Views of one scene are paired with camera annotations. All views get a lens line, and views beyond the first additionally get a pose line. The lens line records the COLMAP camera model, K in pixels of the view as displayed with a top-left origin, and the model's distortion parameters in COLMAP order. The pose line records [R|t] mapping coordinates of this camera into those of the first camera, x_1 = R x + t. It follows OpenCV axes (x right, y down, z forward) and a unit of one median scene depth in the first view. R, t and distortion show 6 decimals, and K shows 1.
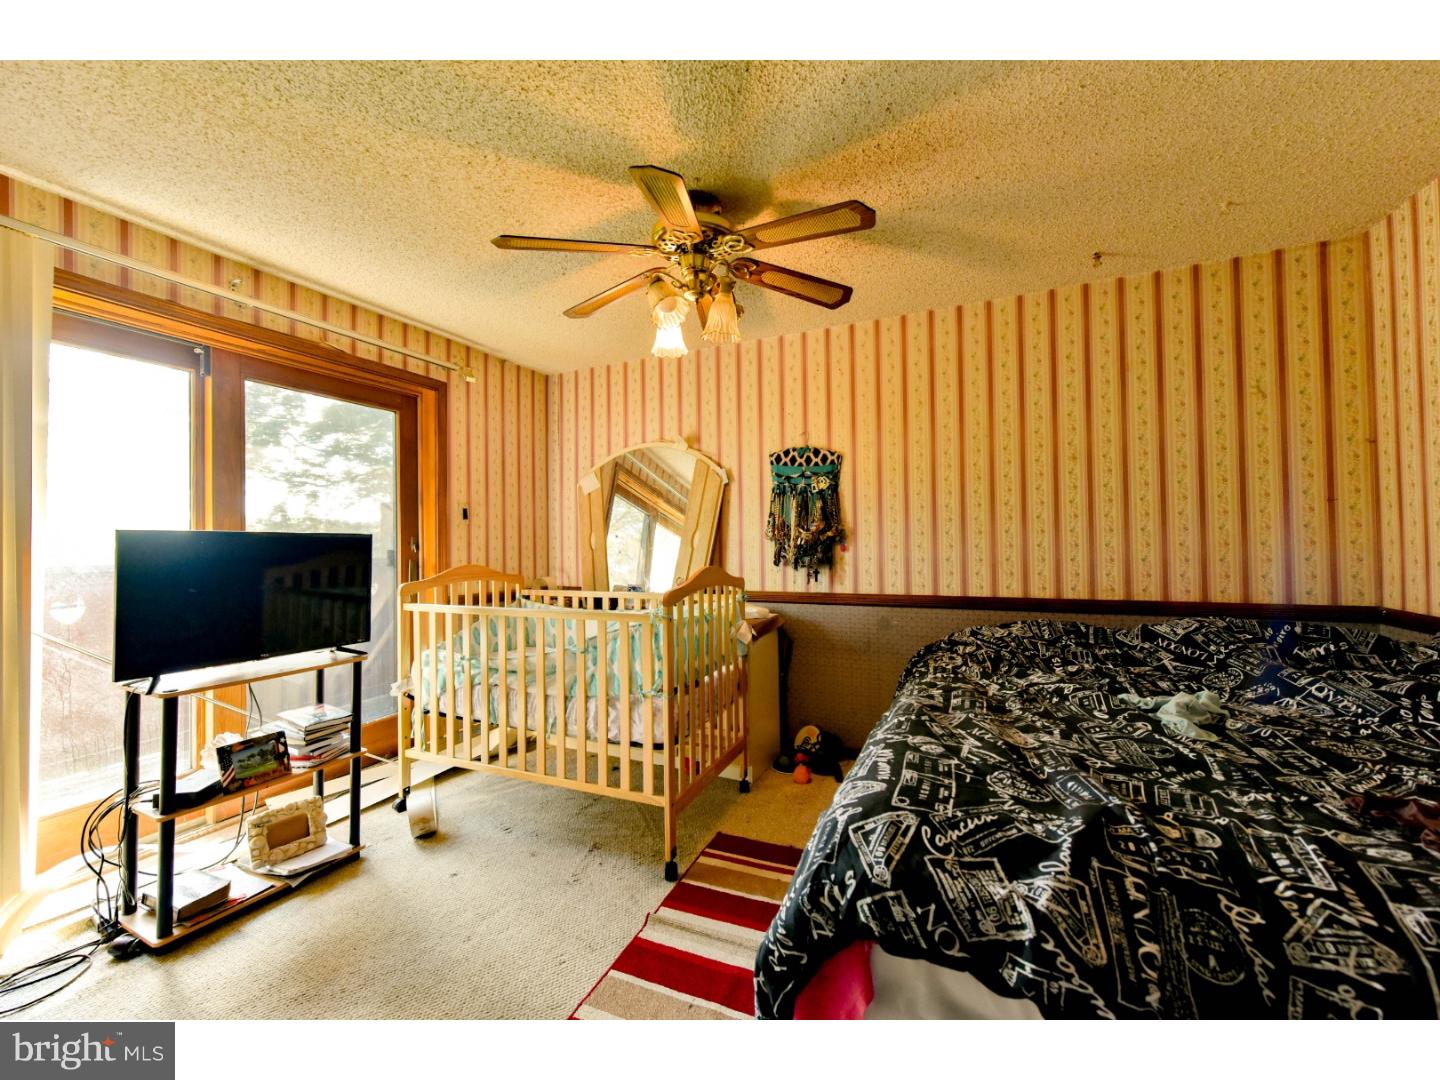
lens RADIAL K [[569.0, 0, 718.7], [0, 569.0, 531.3], [0, 0, 1]] dist [0.002692, -0.000131]
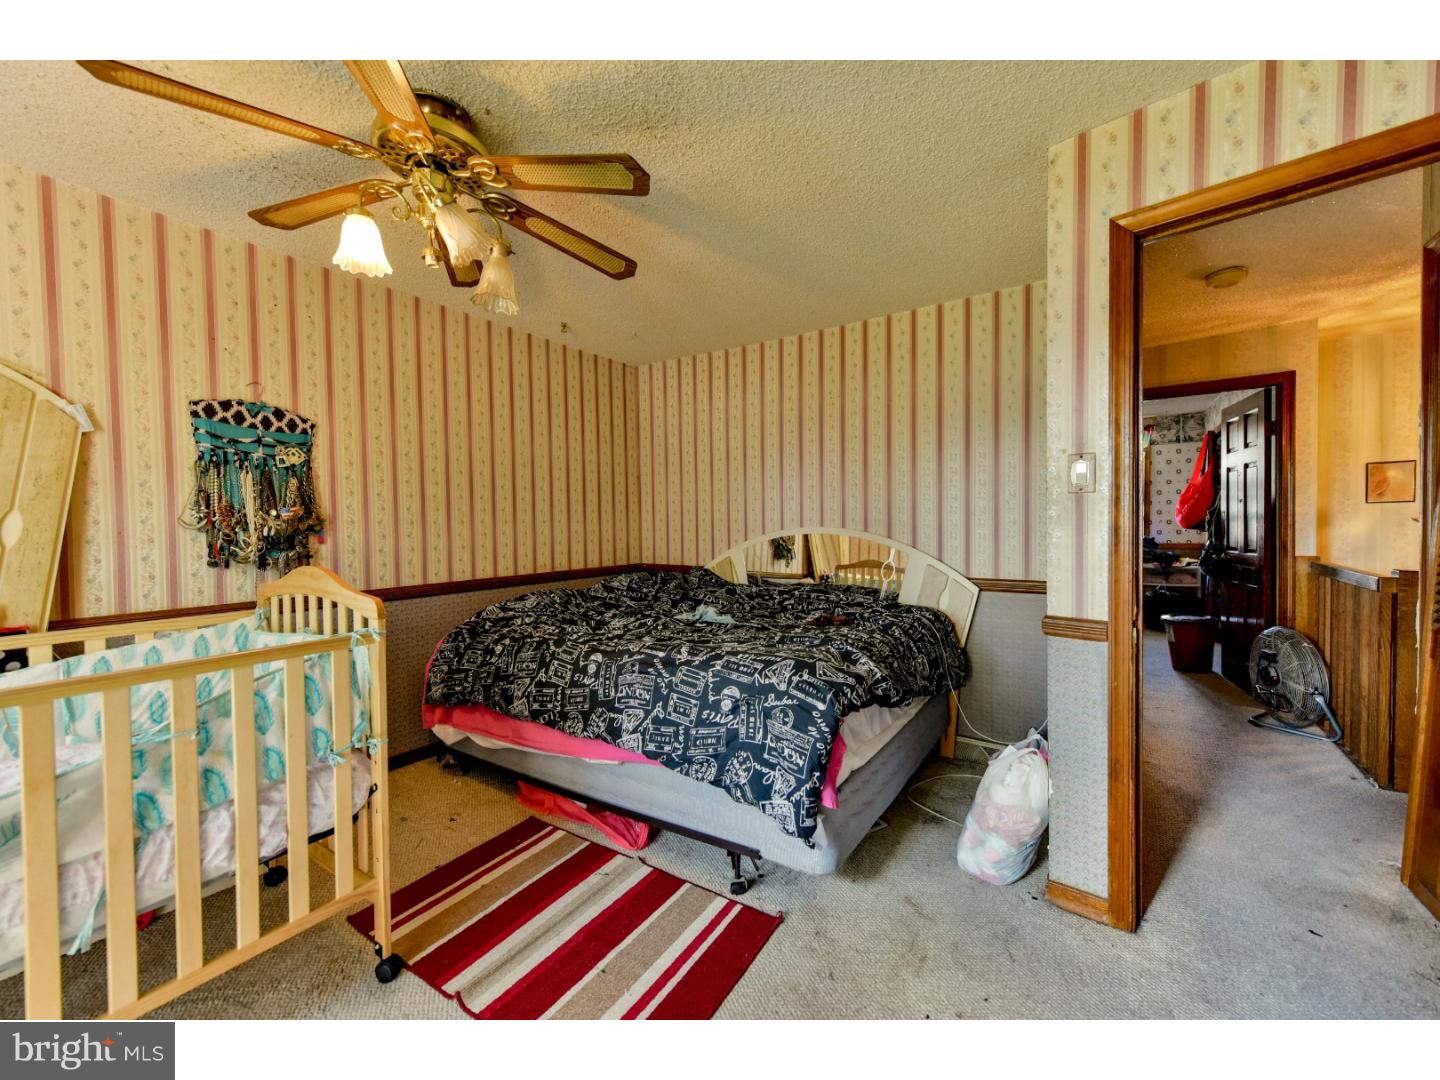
lens RADIAL K [[571.0, 0, 720.0], [0, 571.0, 540.0], [0, 0, 1]] dist [0.000983, 0.000104]
pose [[0.155205, -0.016818, 0.987739, -0.500702], [-0.005680, 0.999823, 0.017916, 0.011924], [-0.987866, -0.008391, 0.155082, 0.306982]]
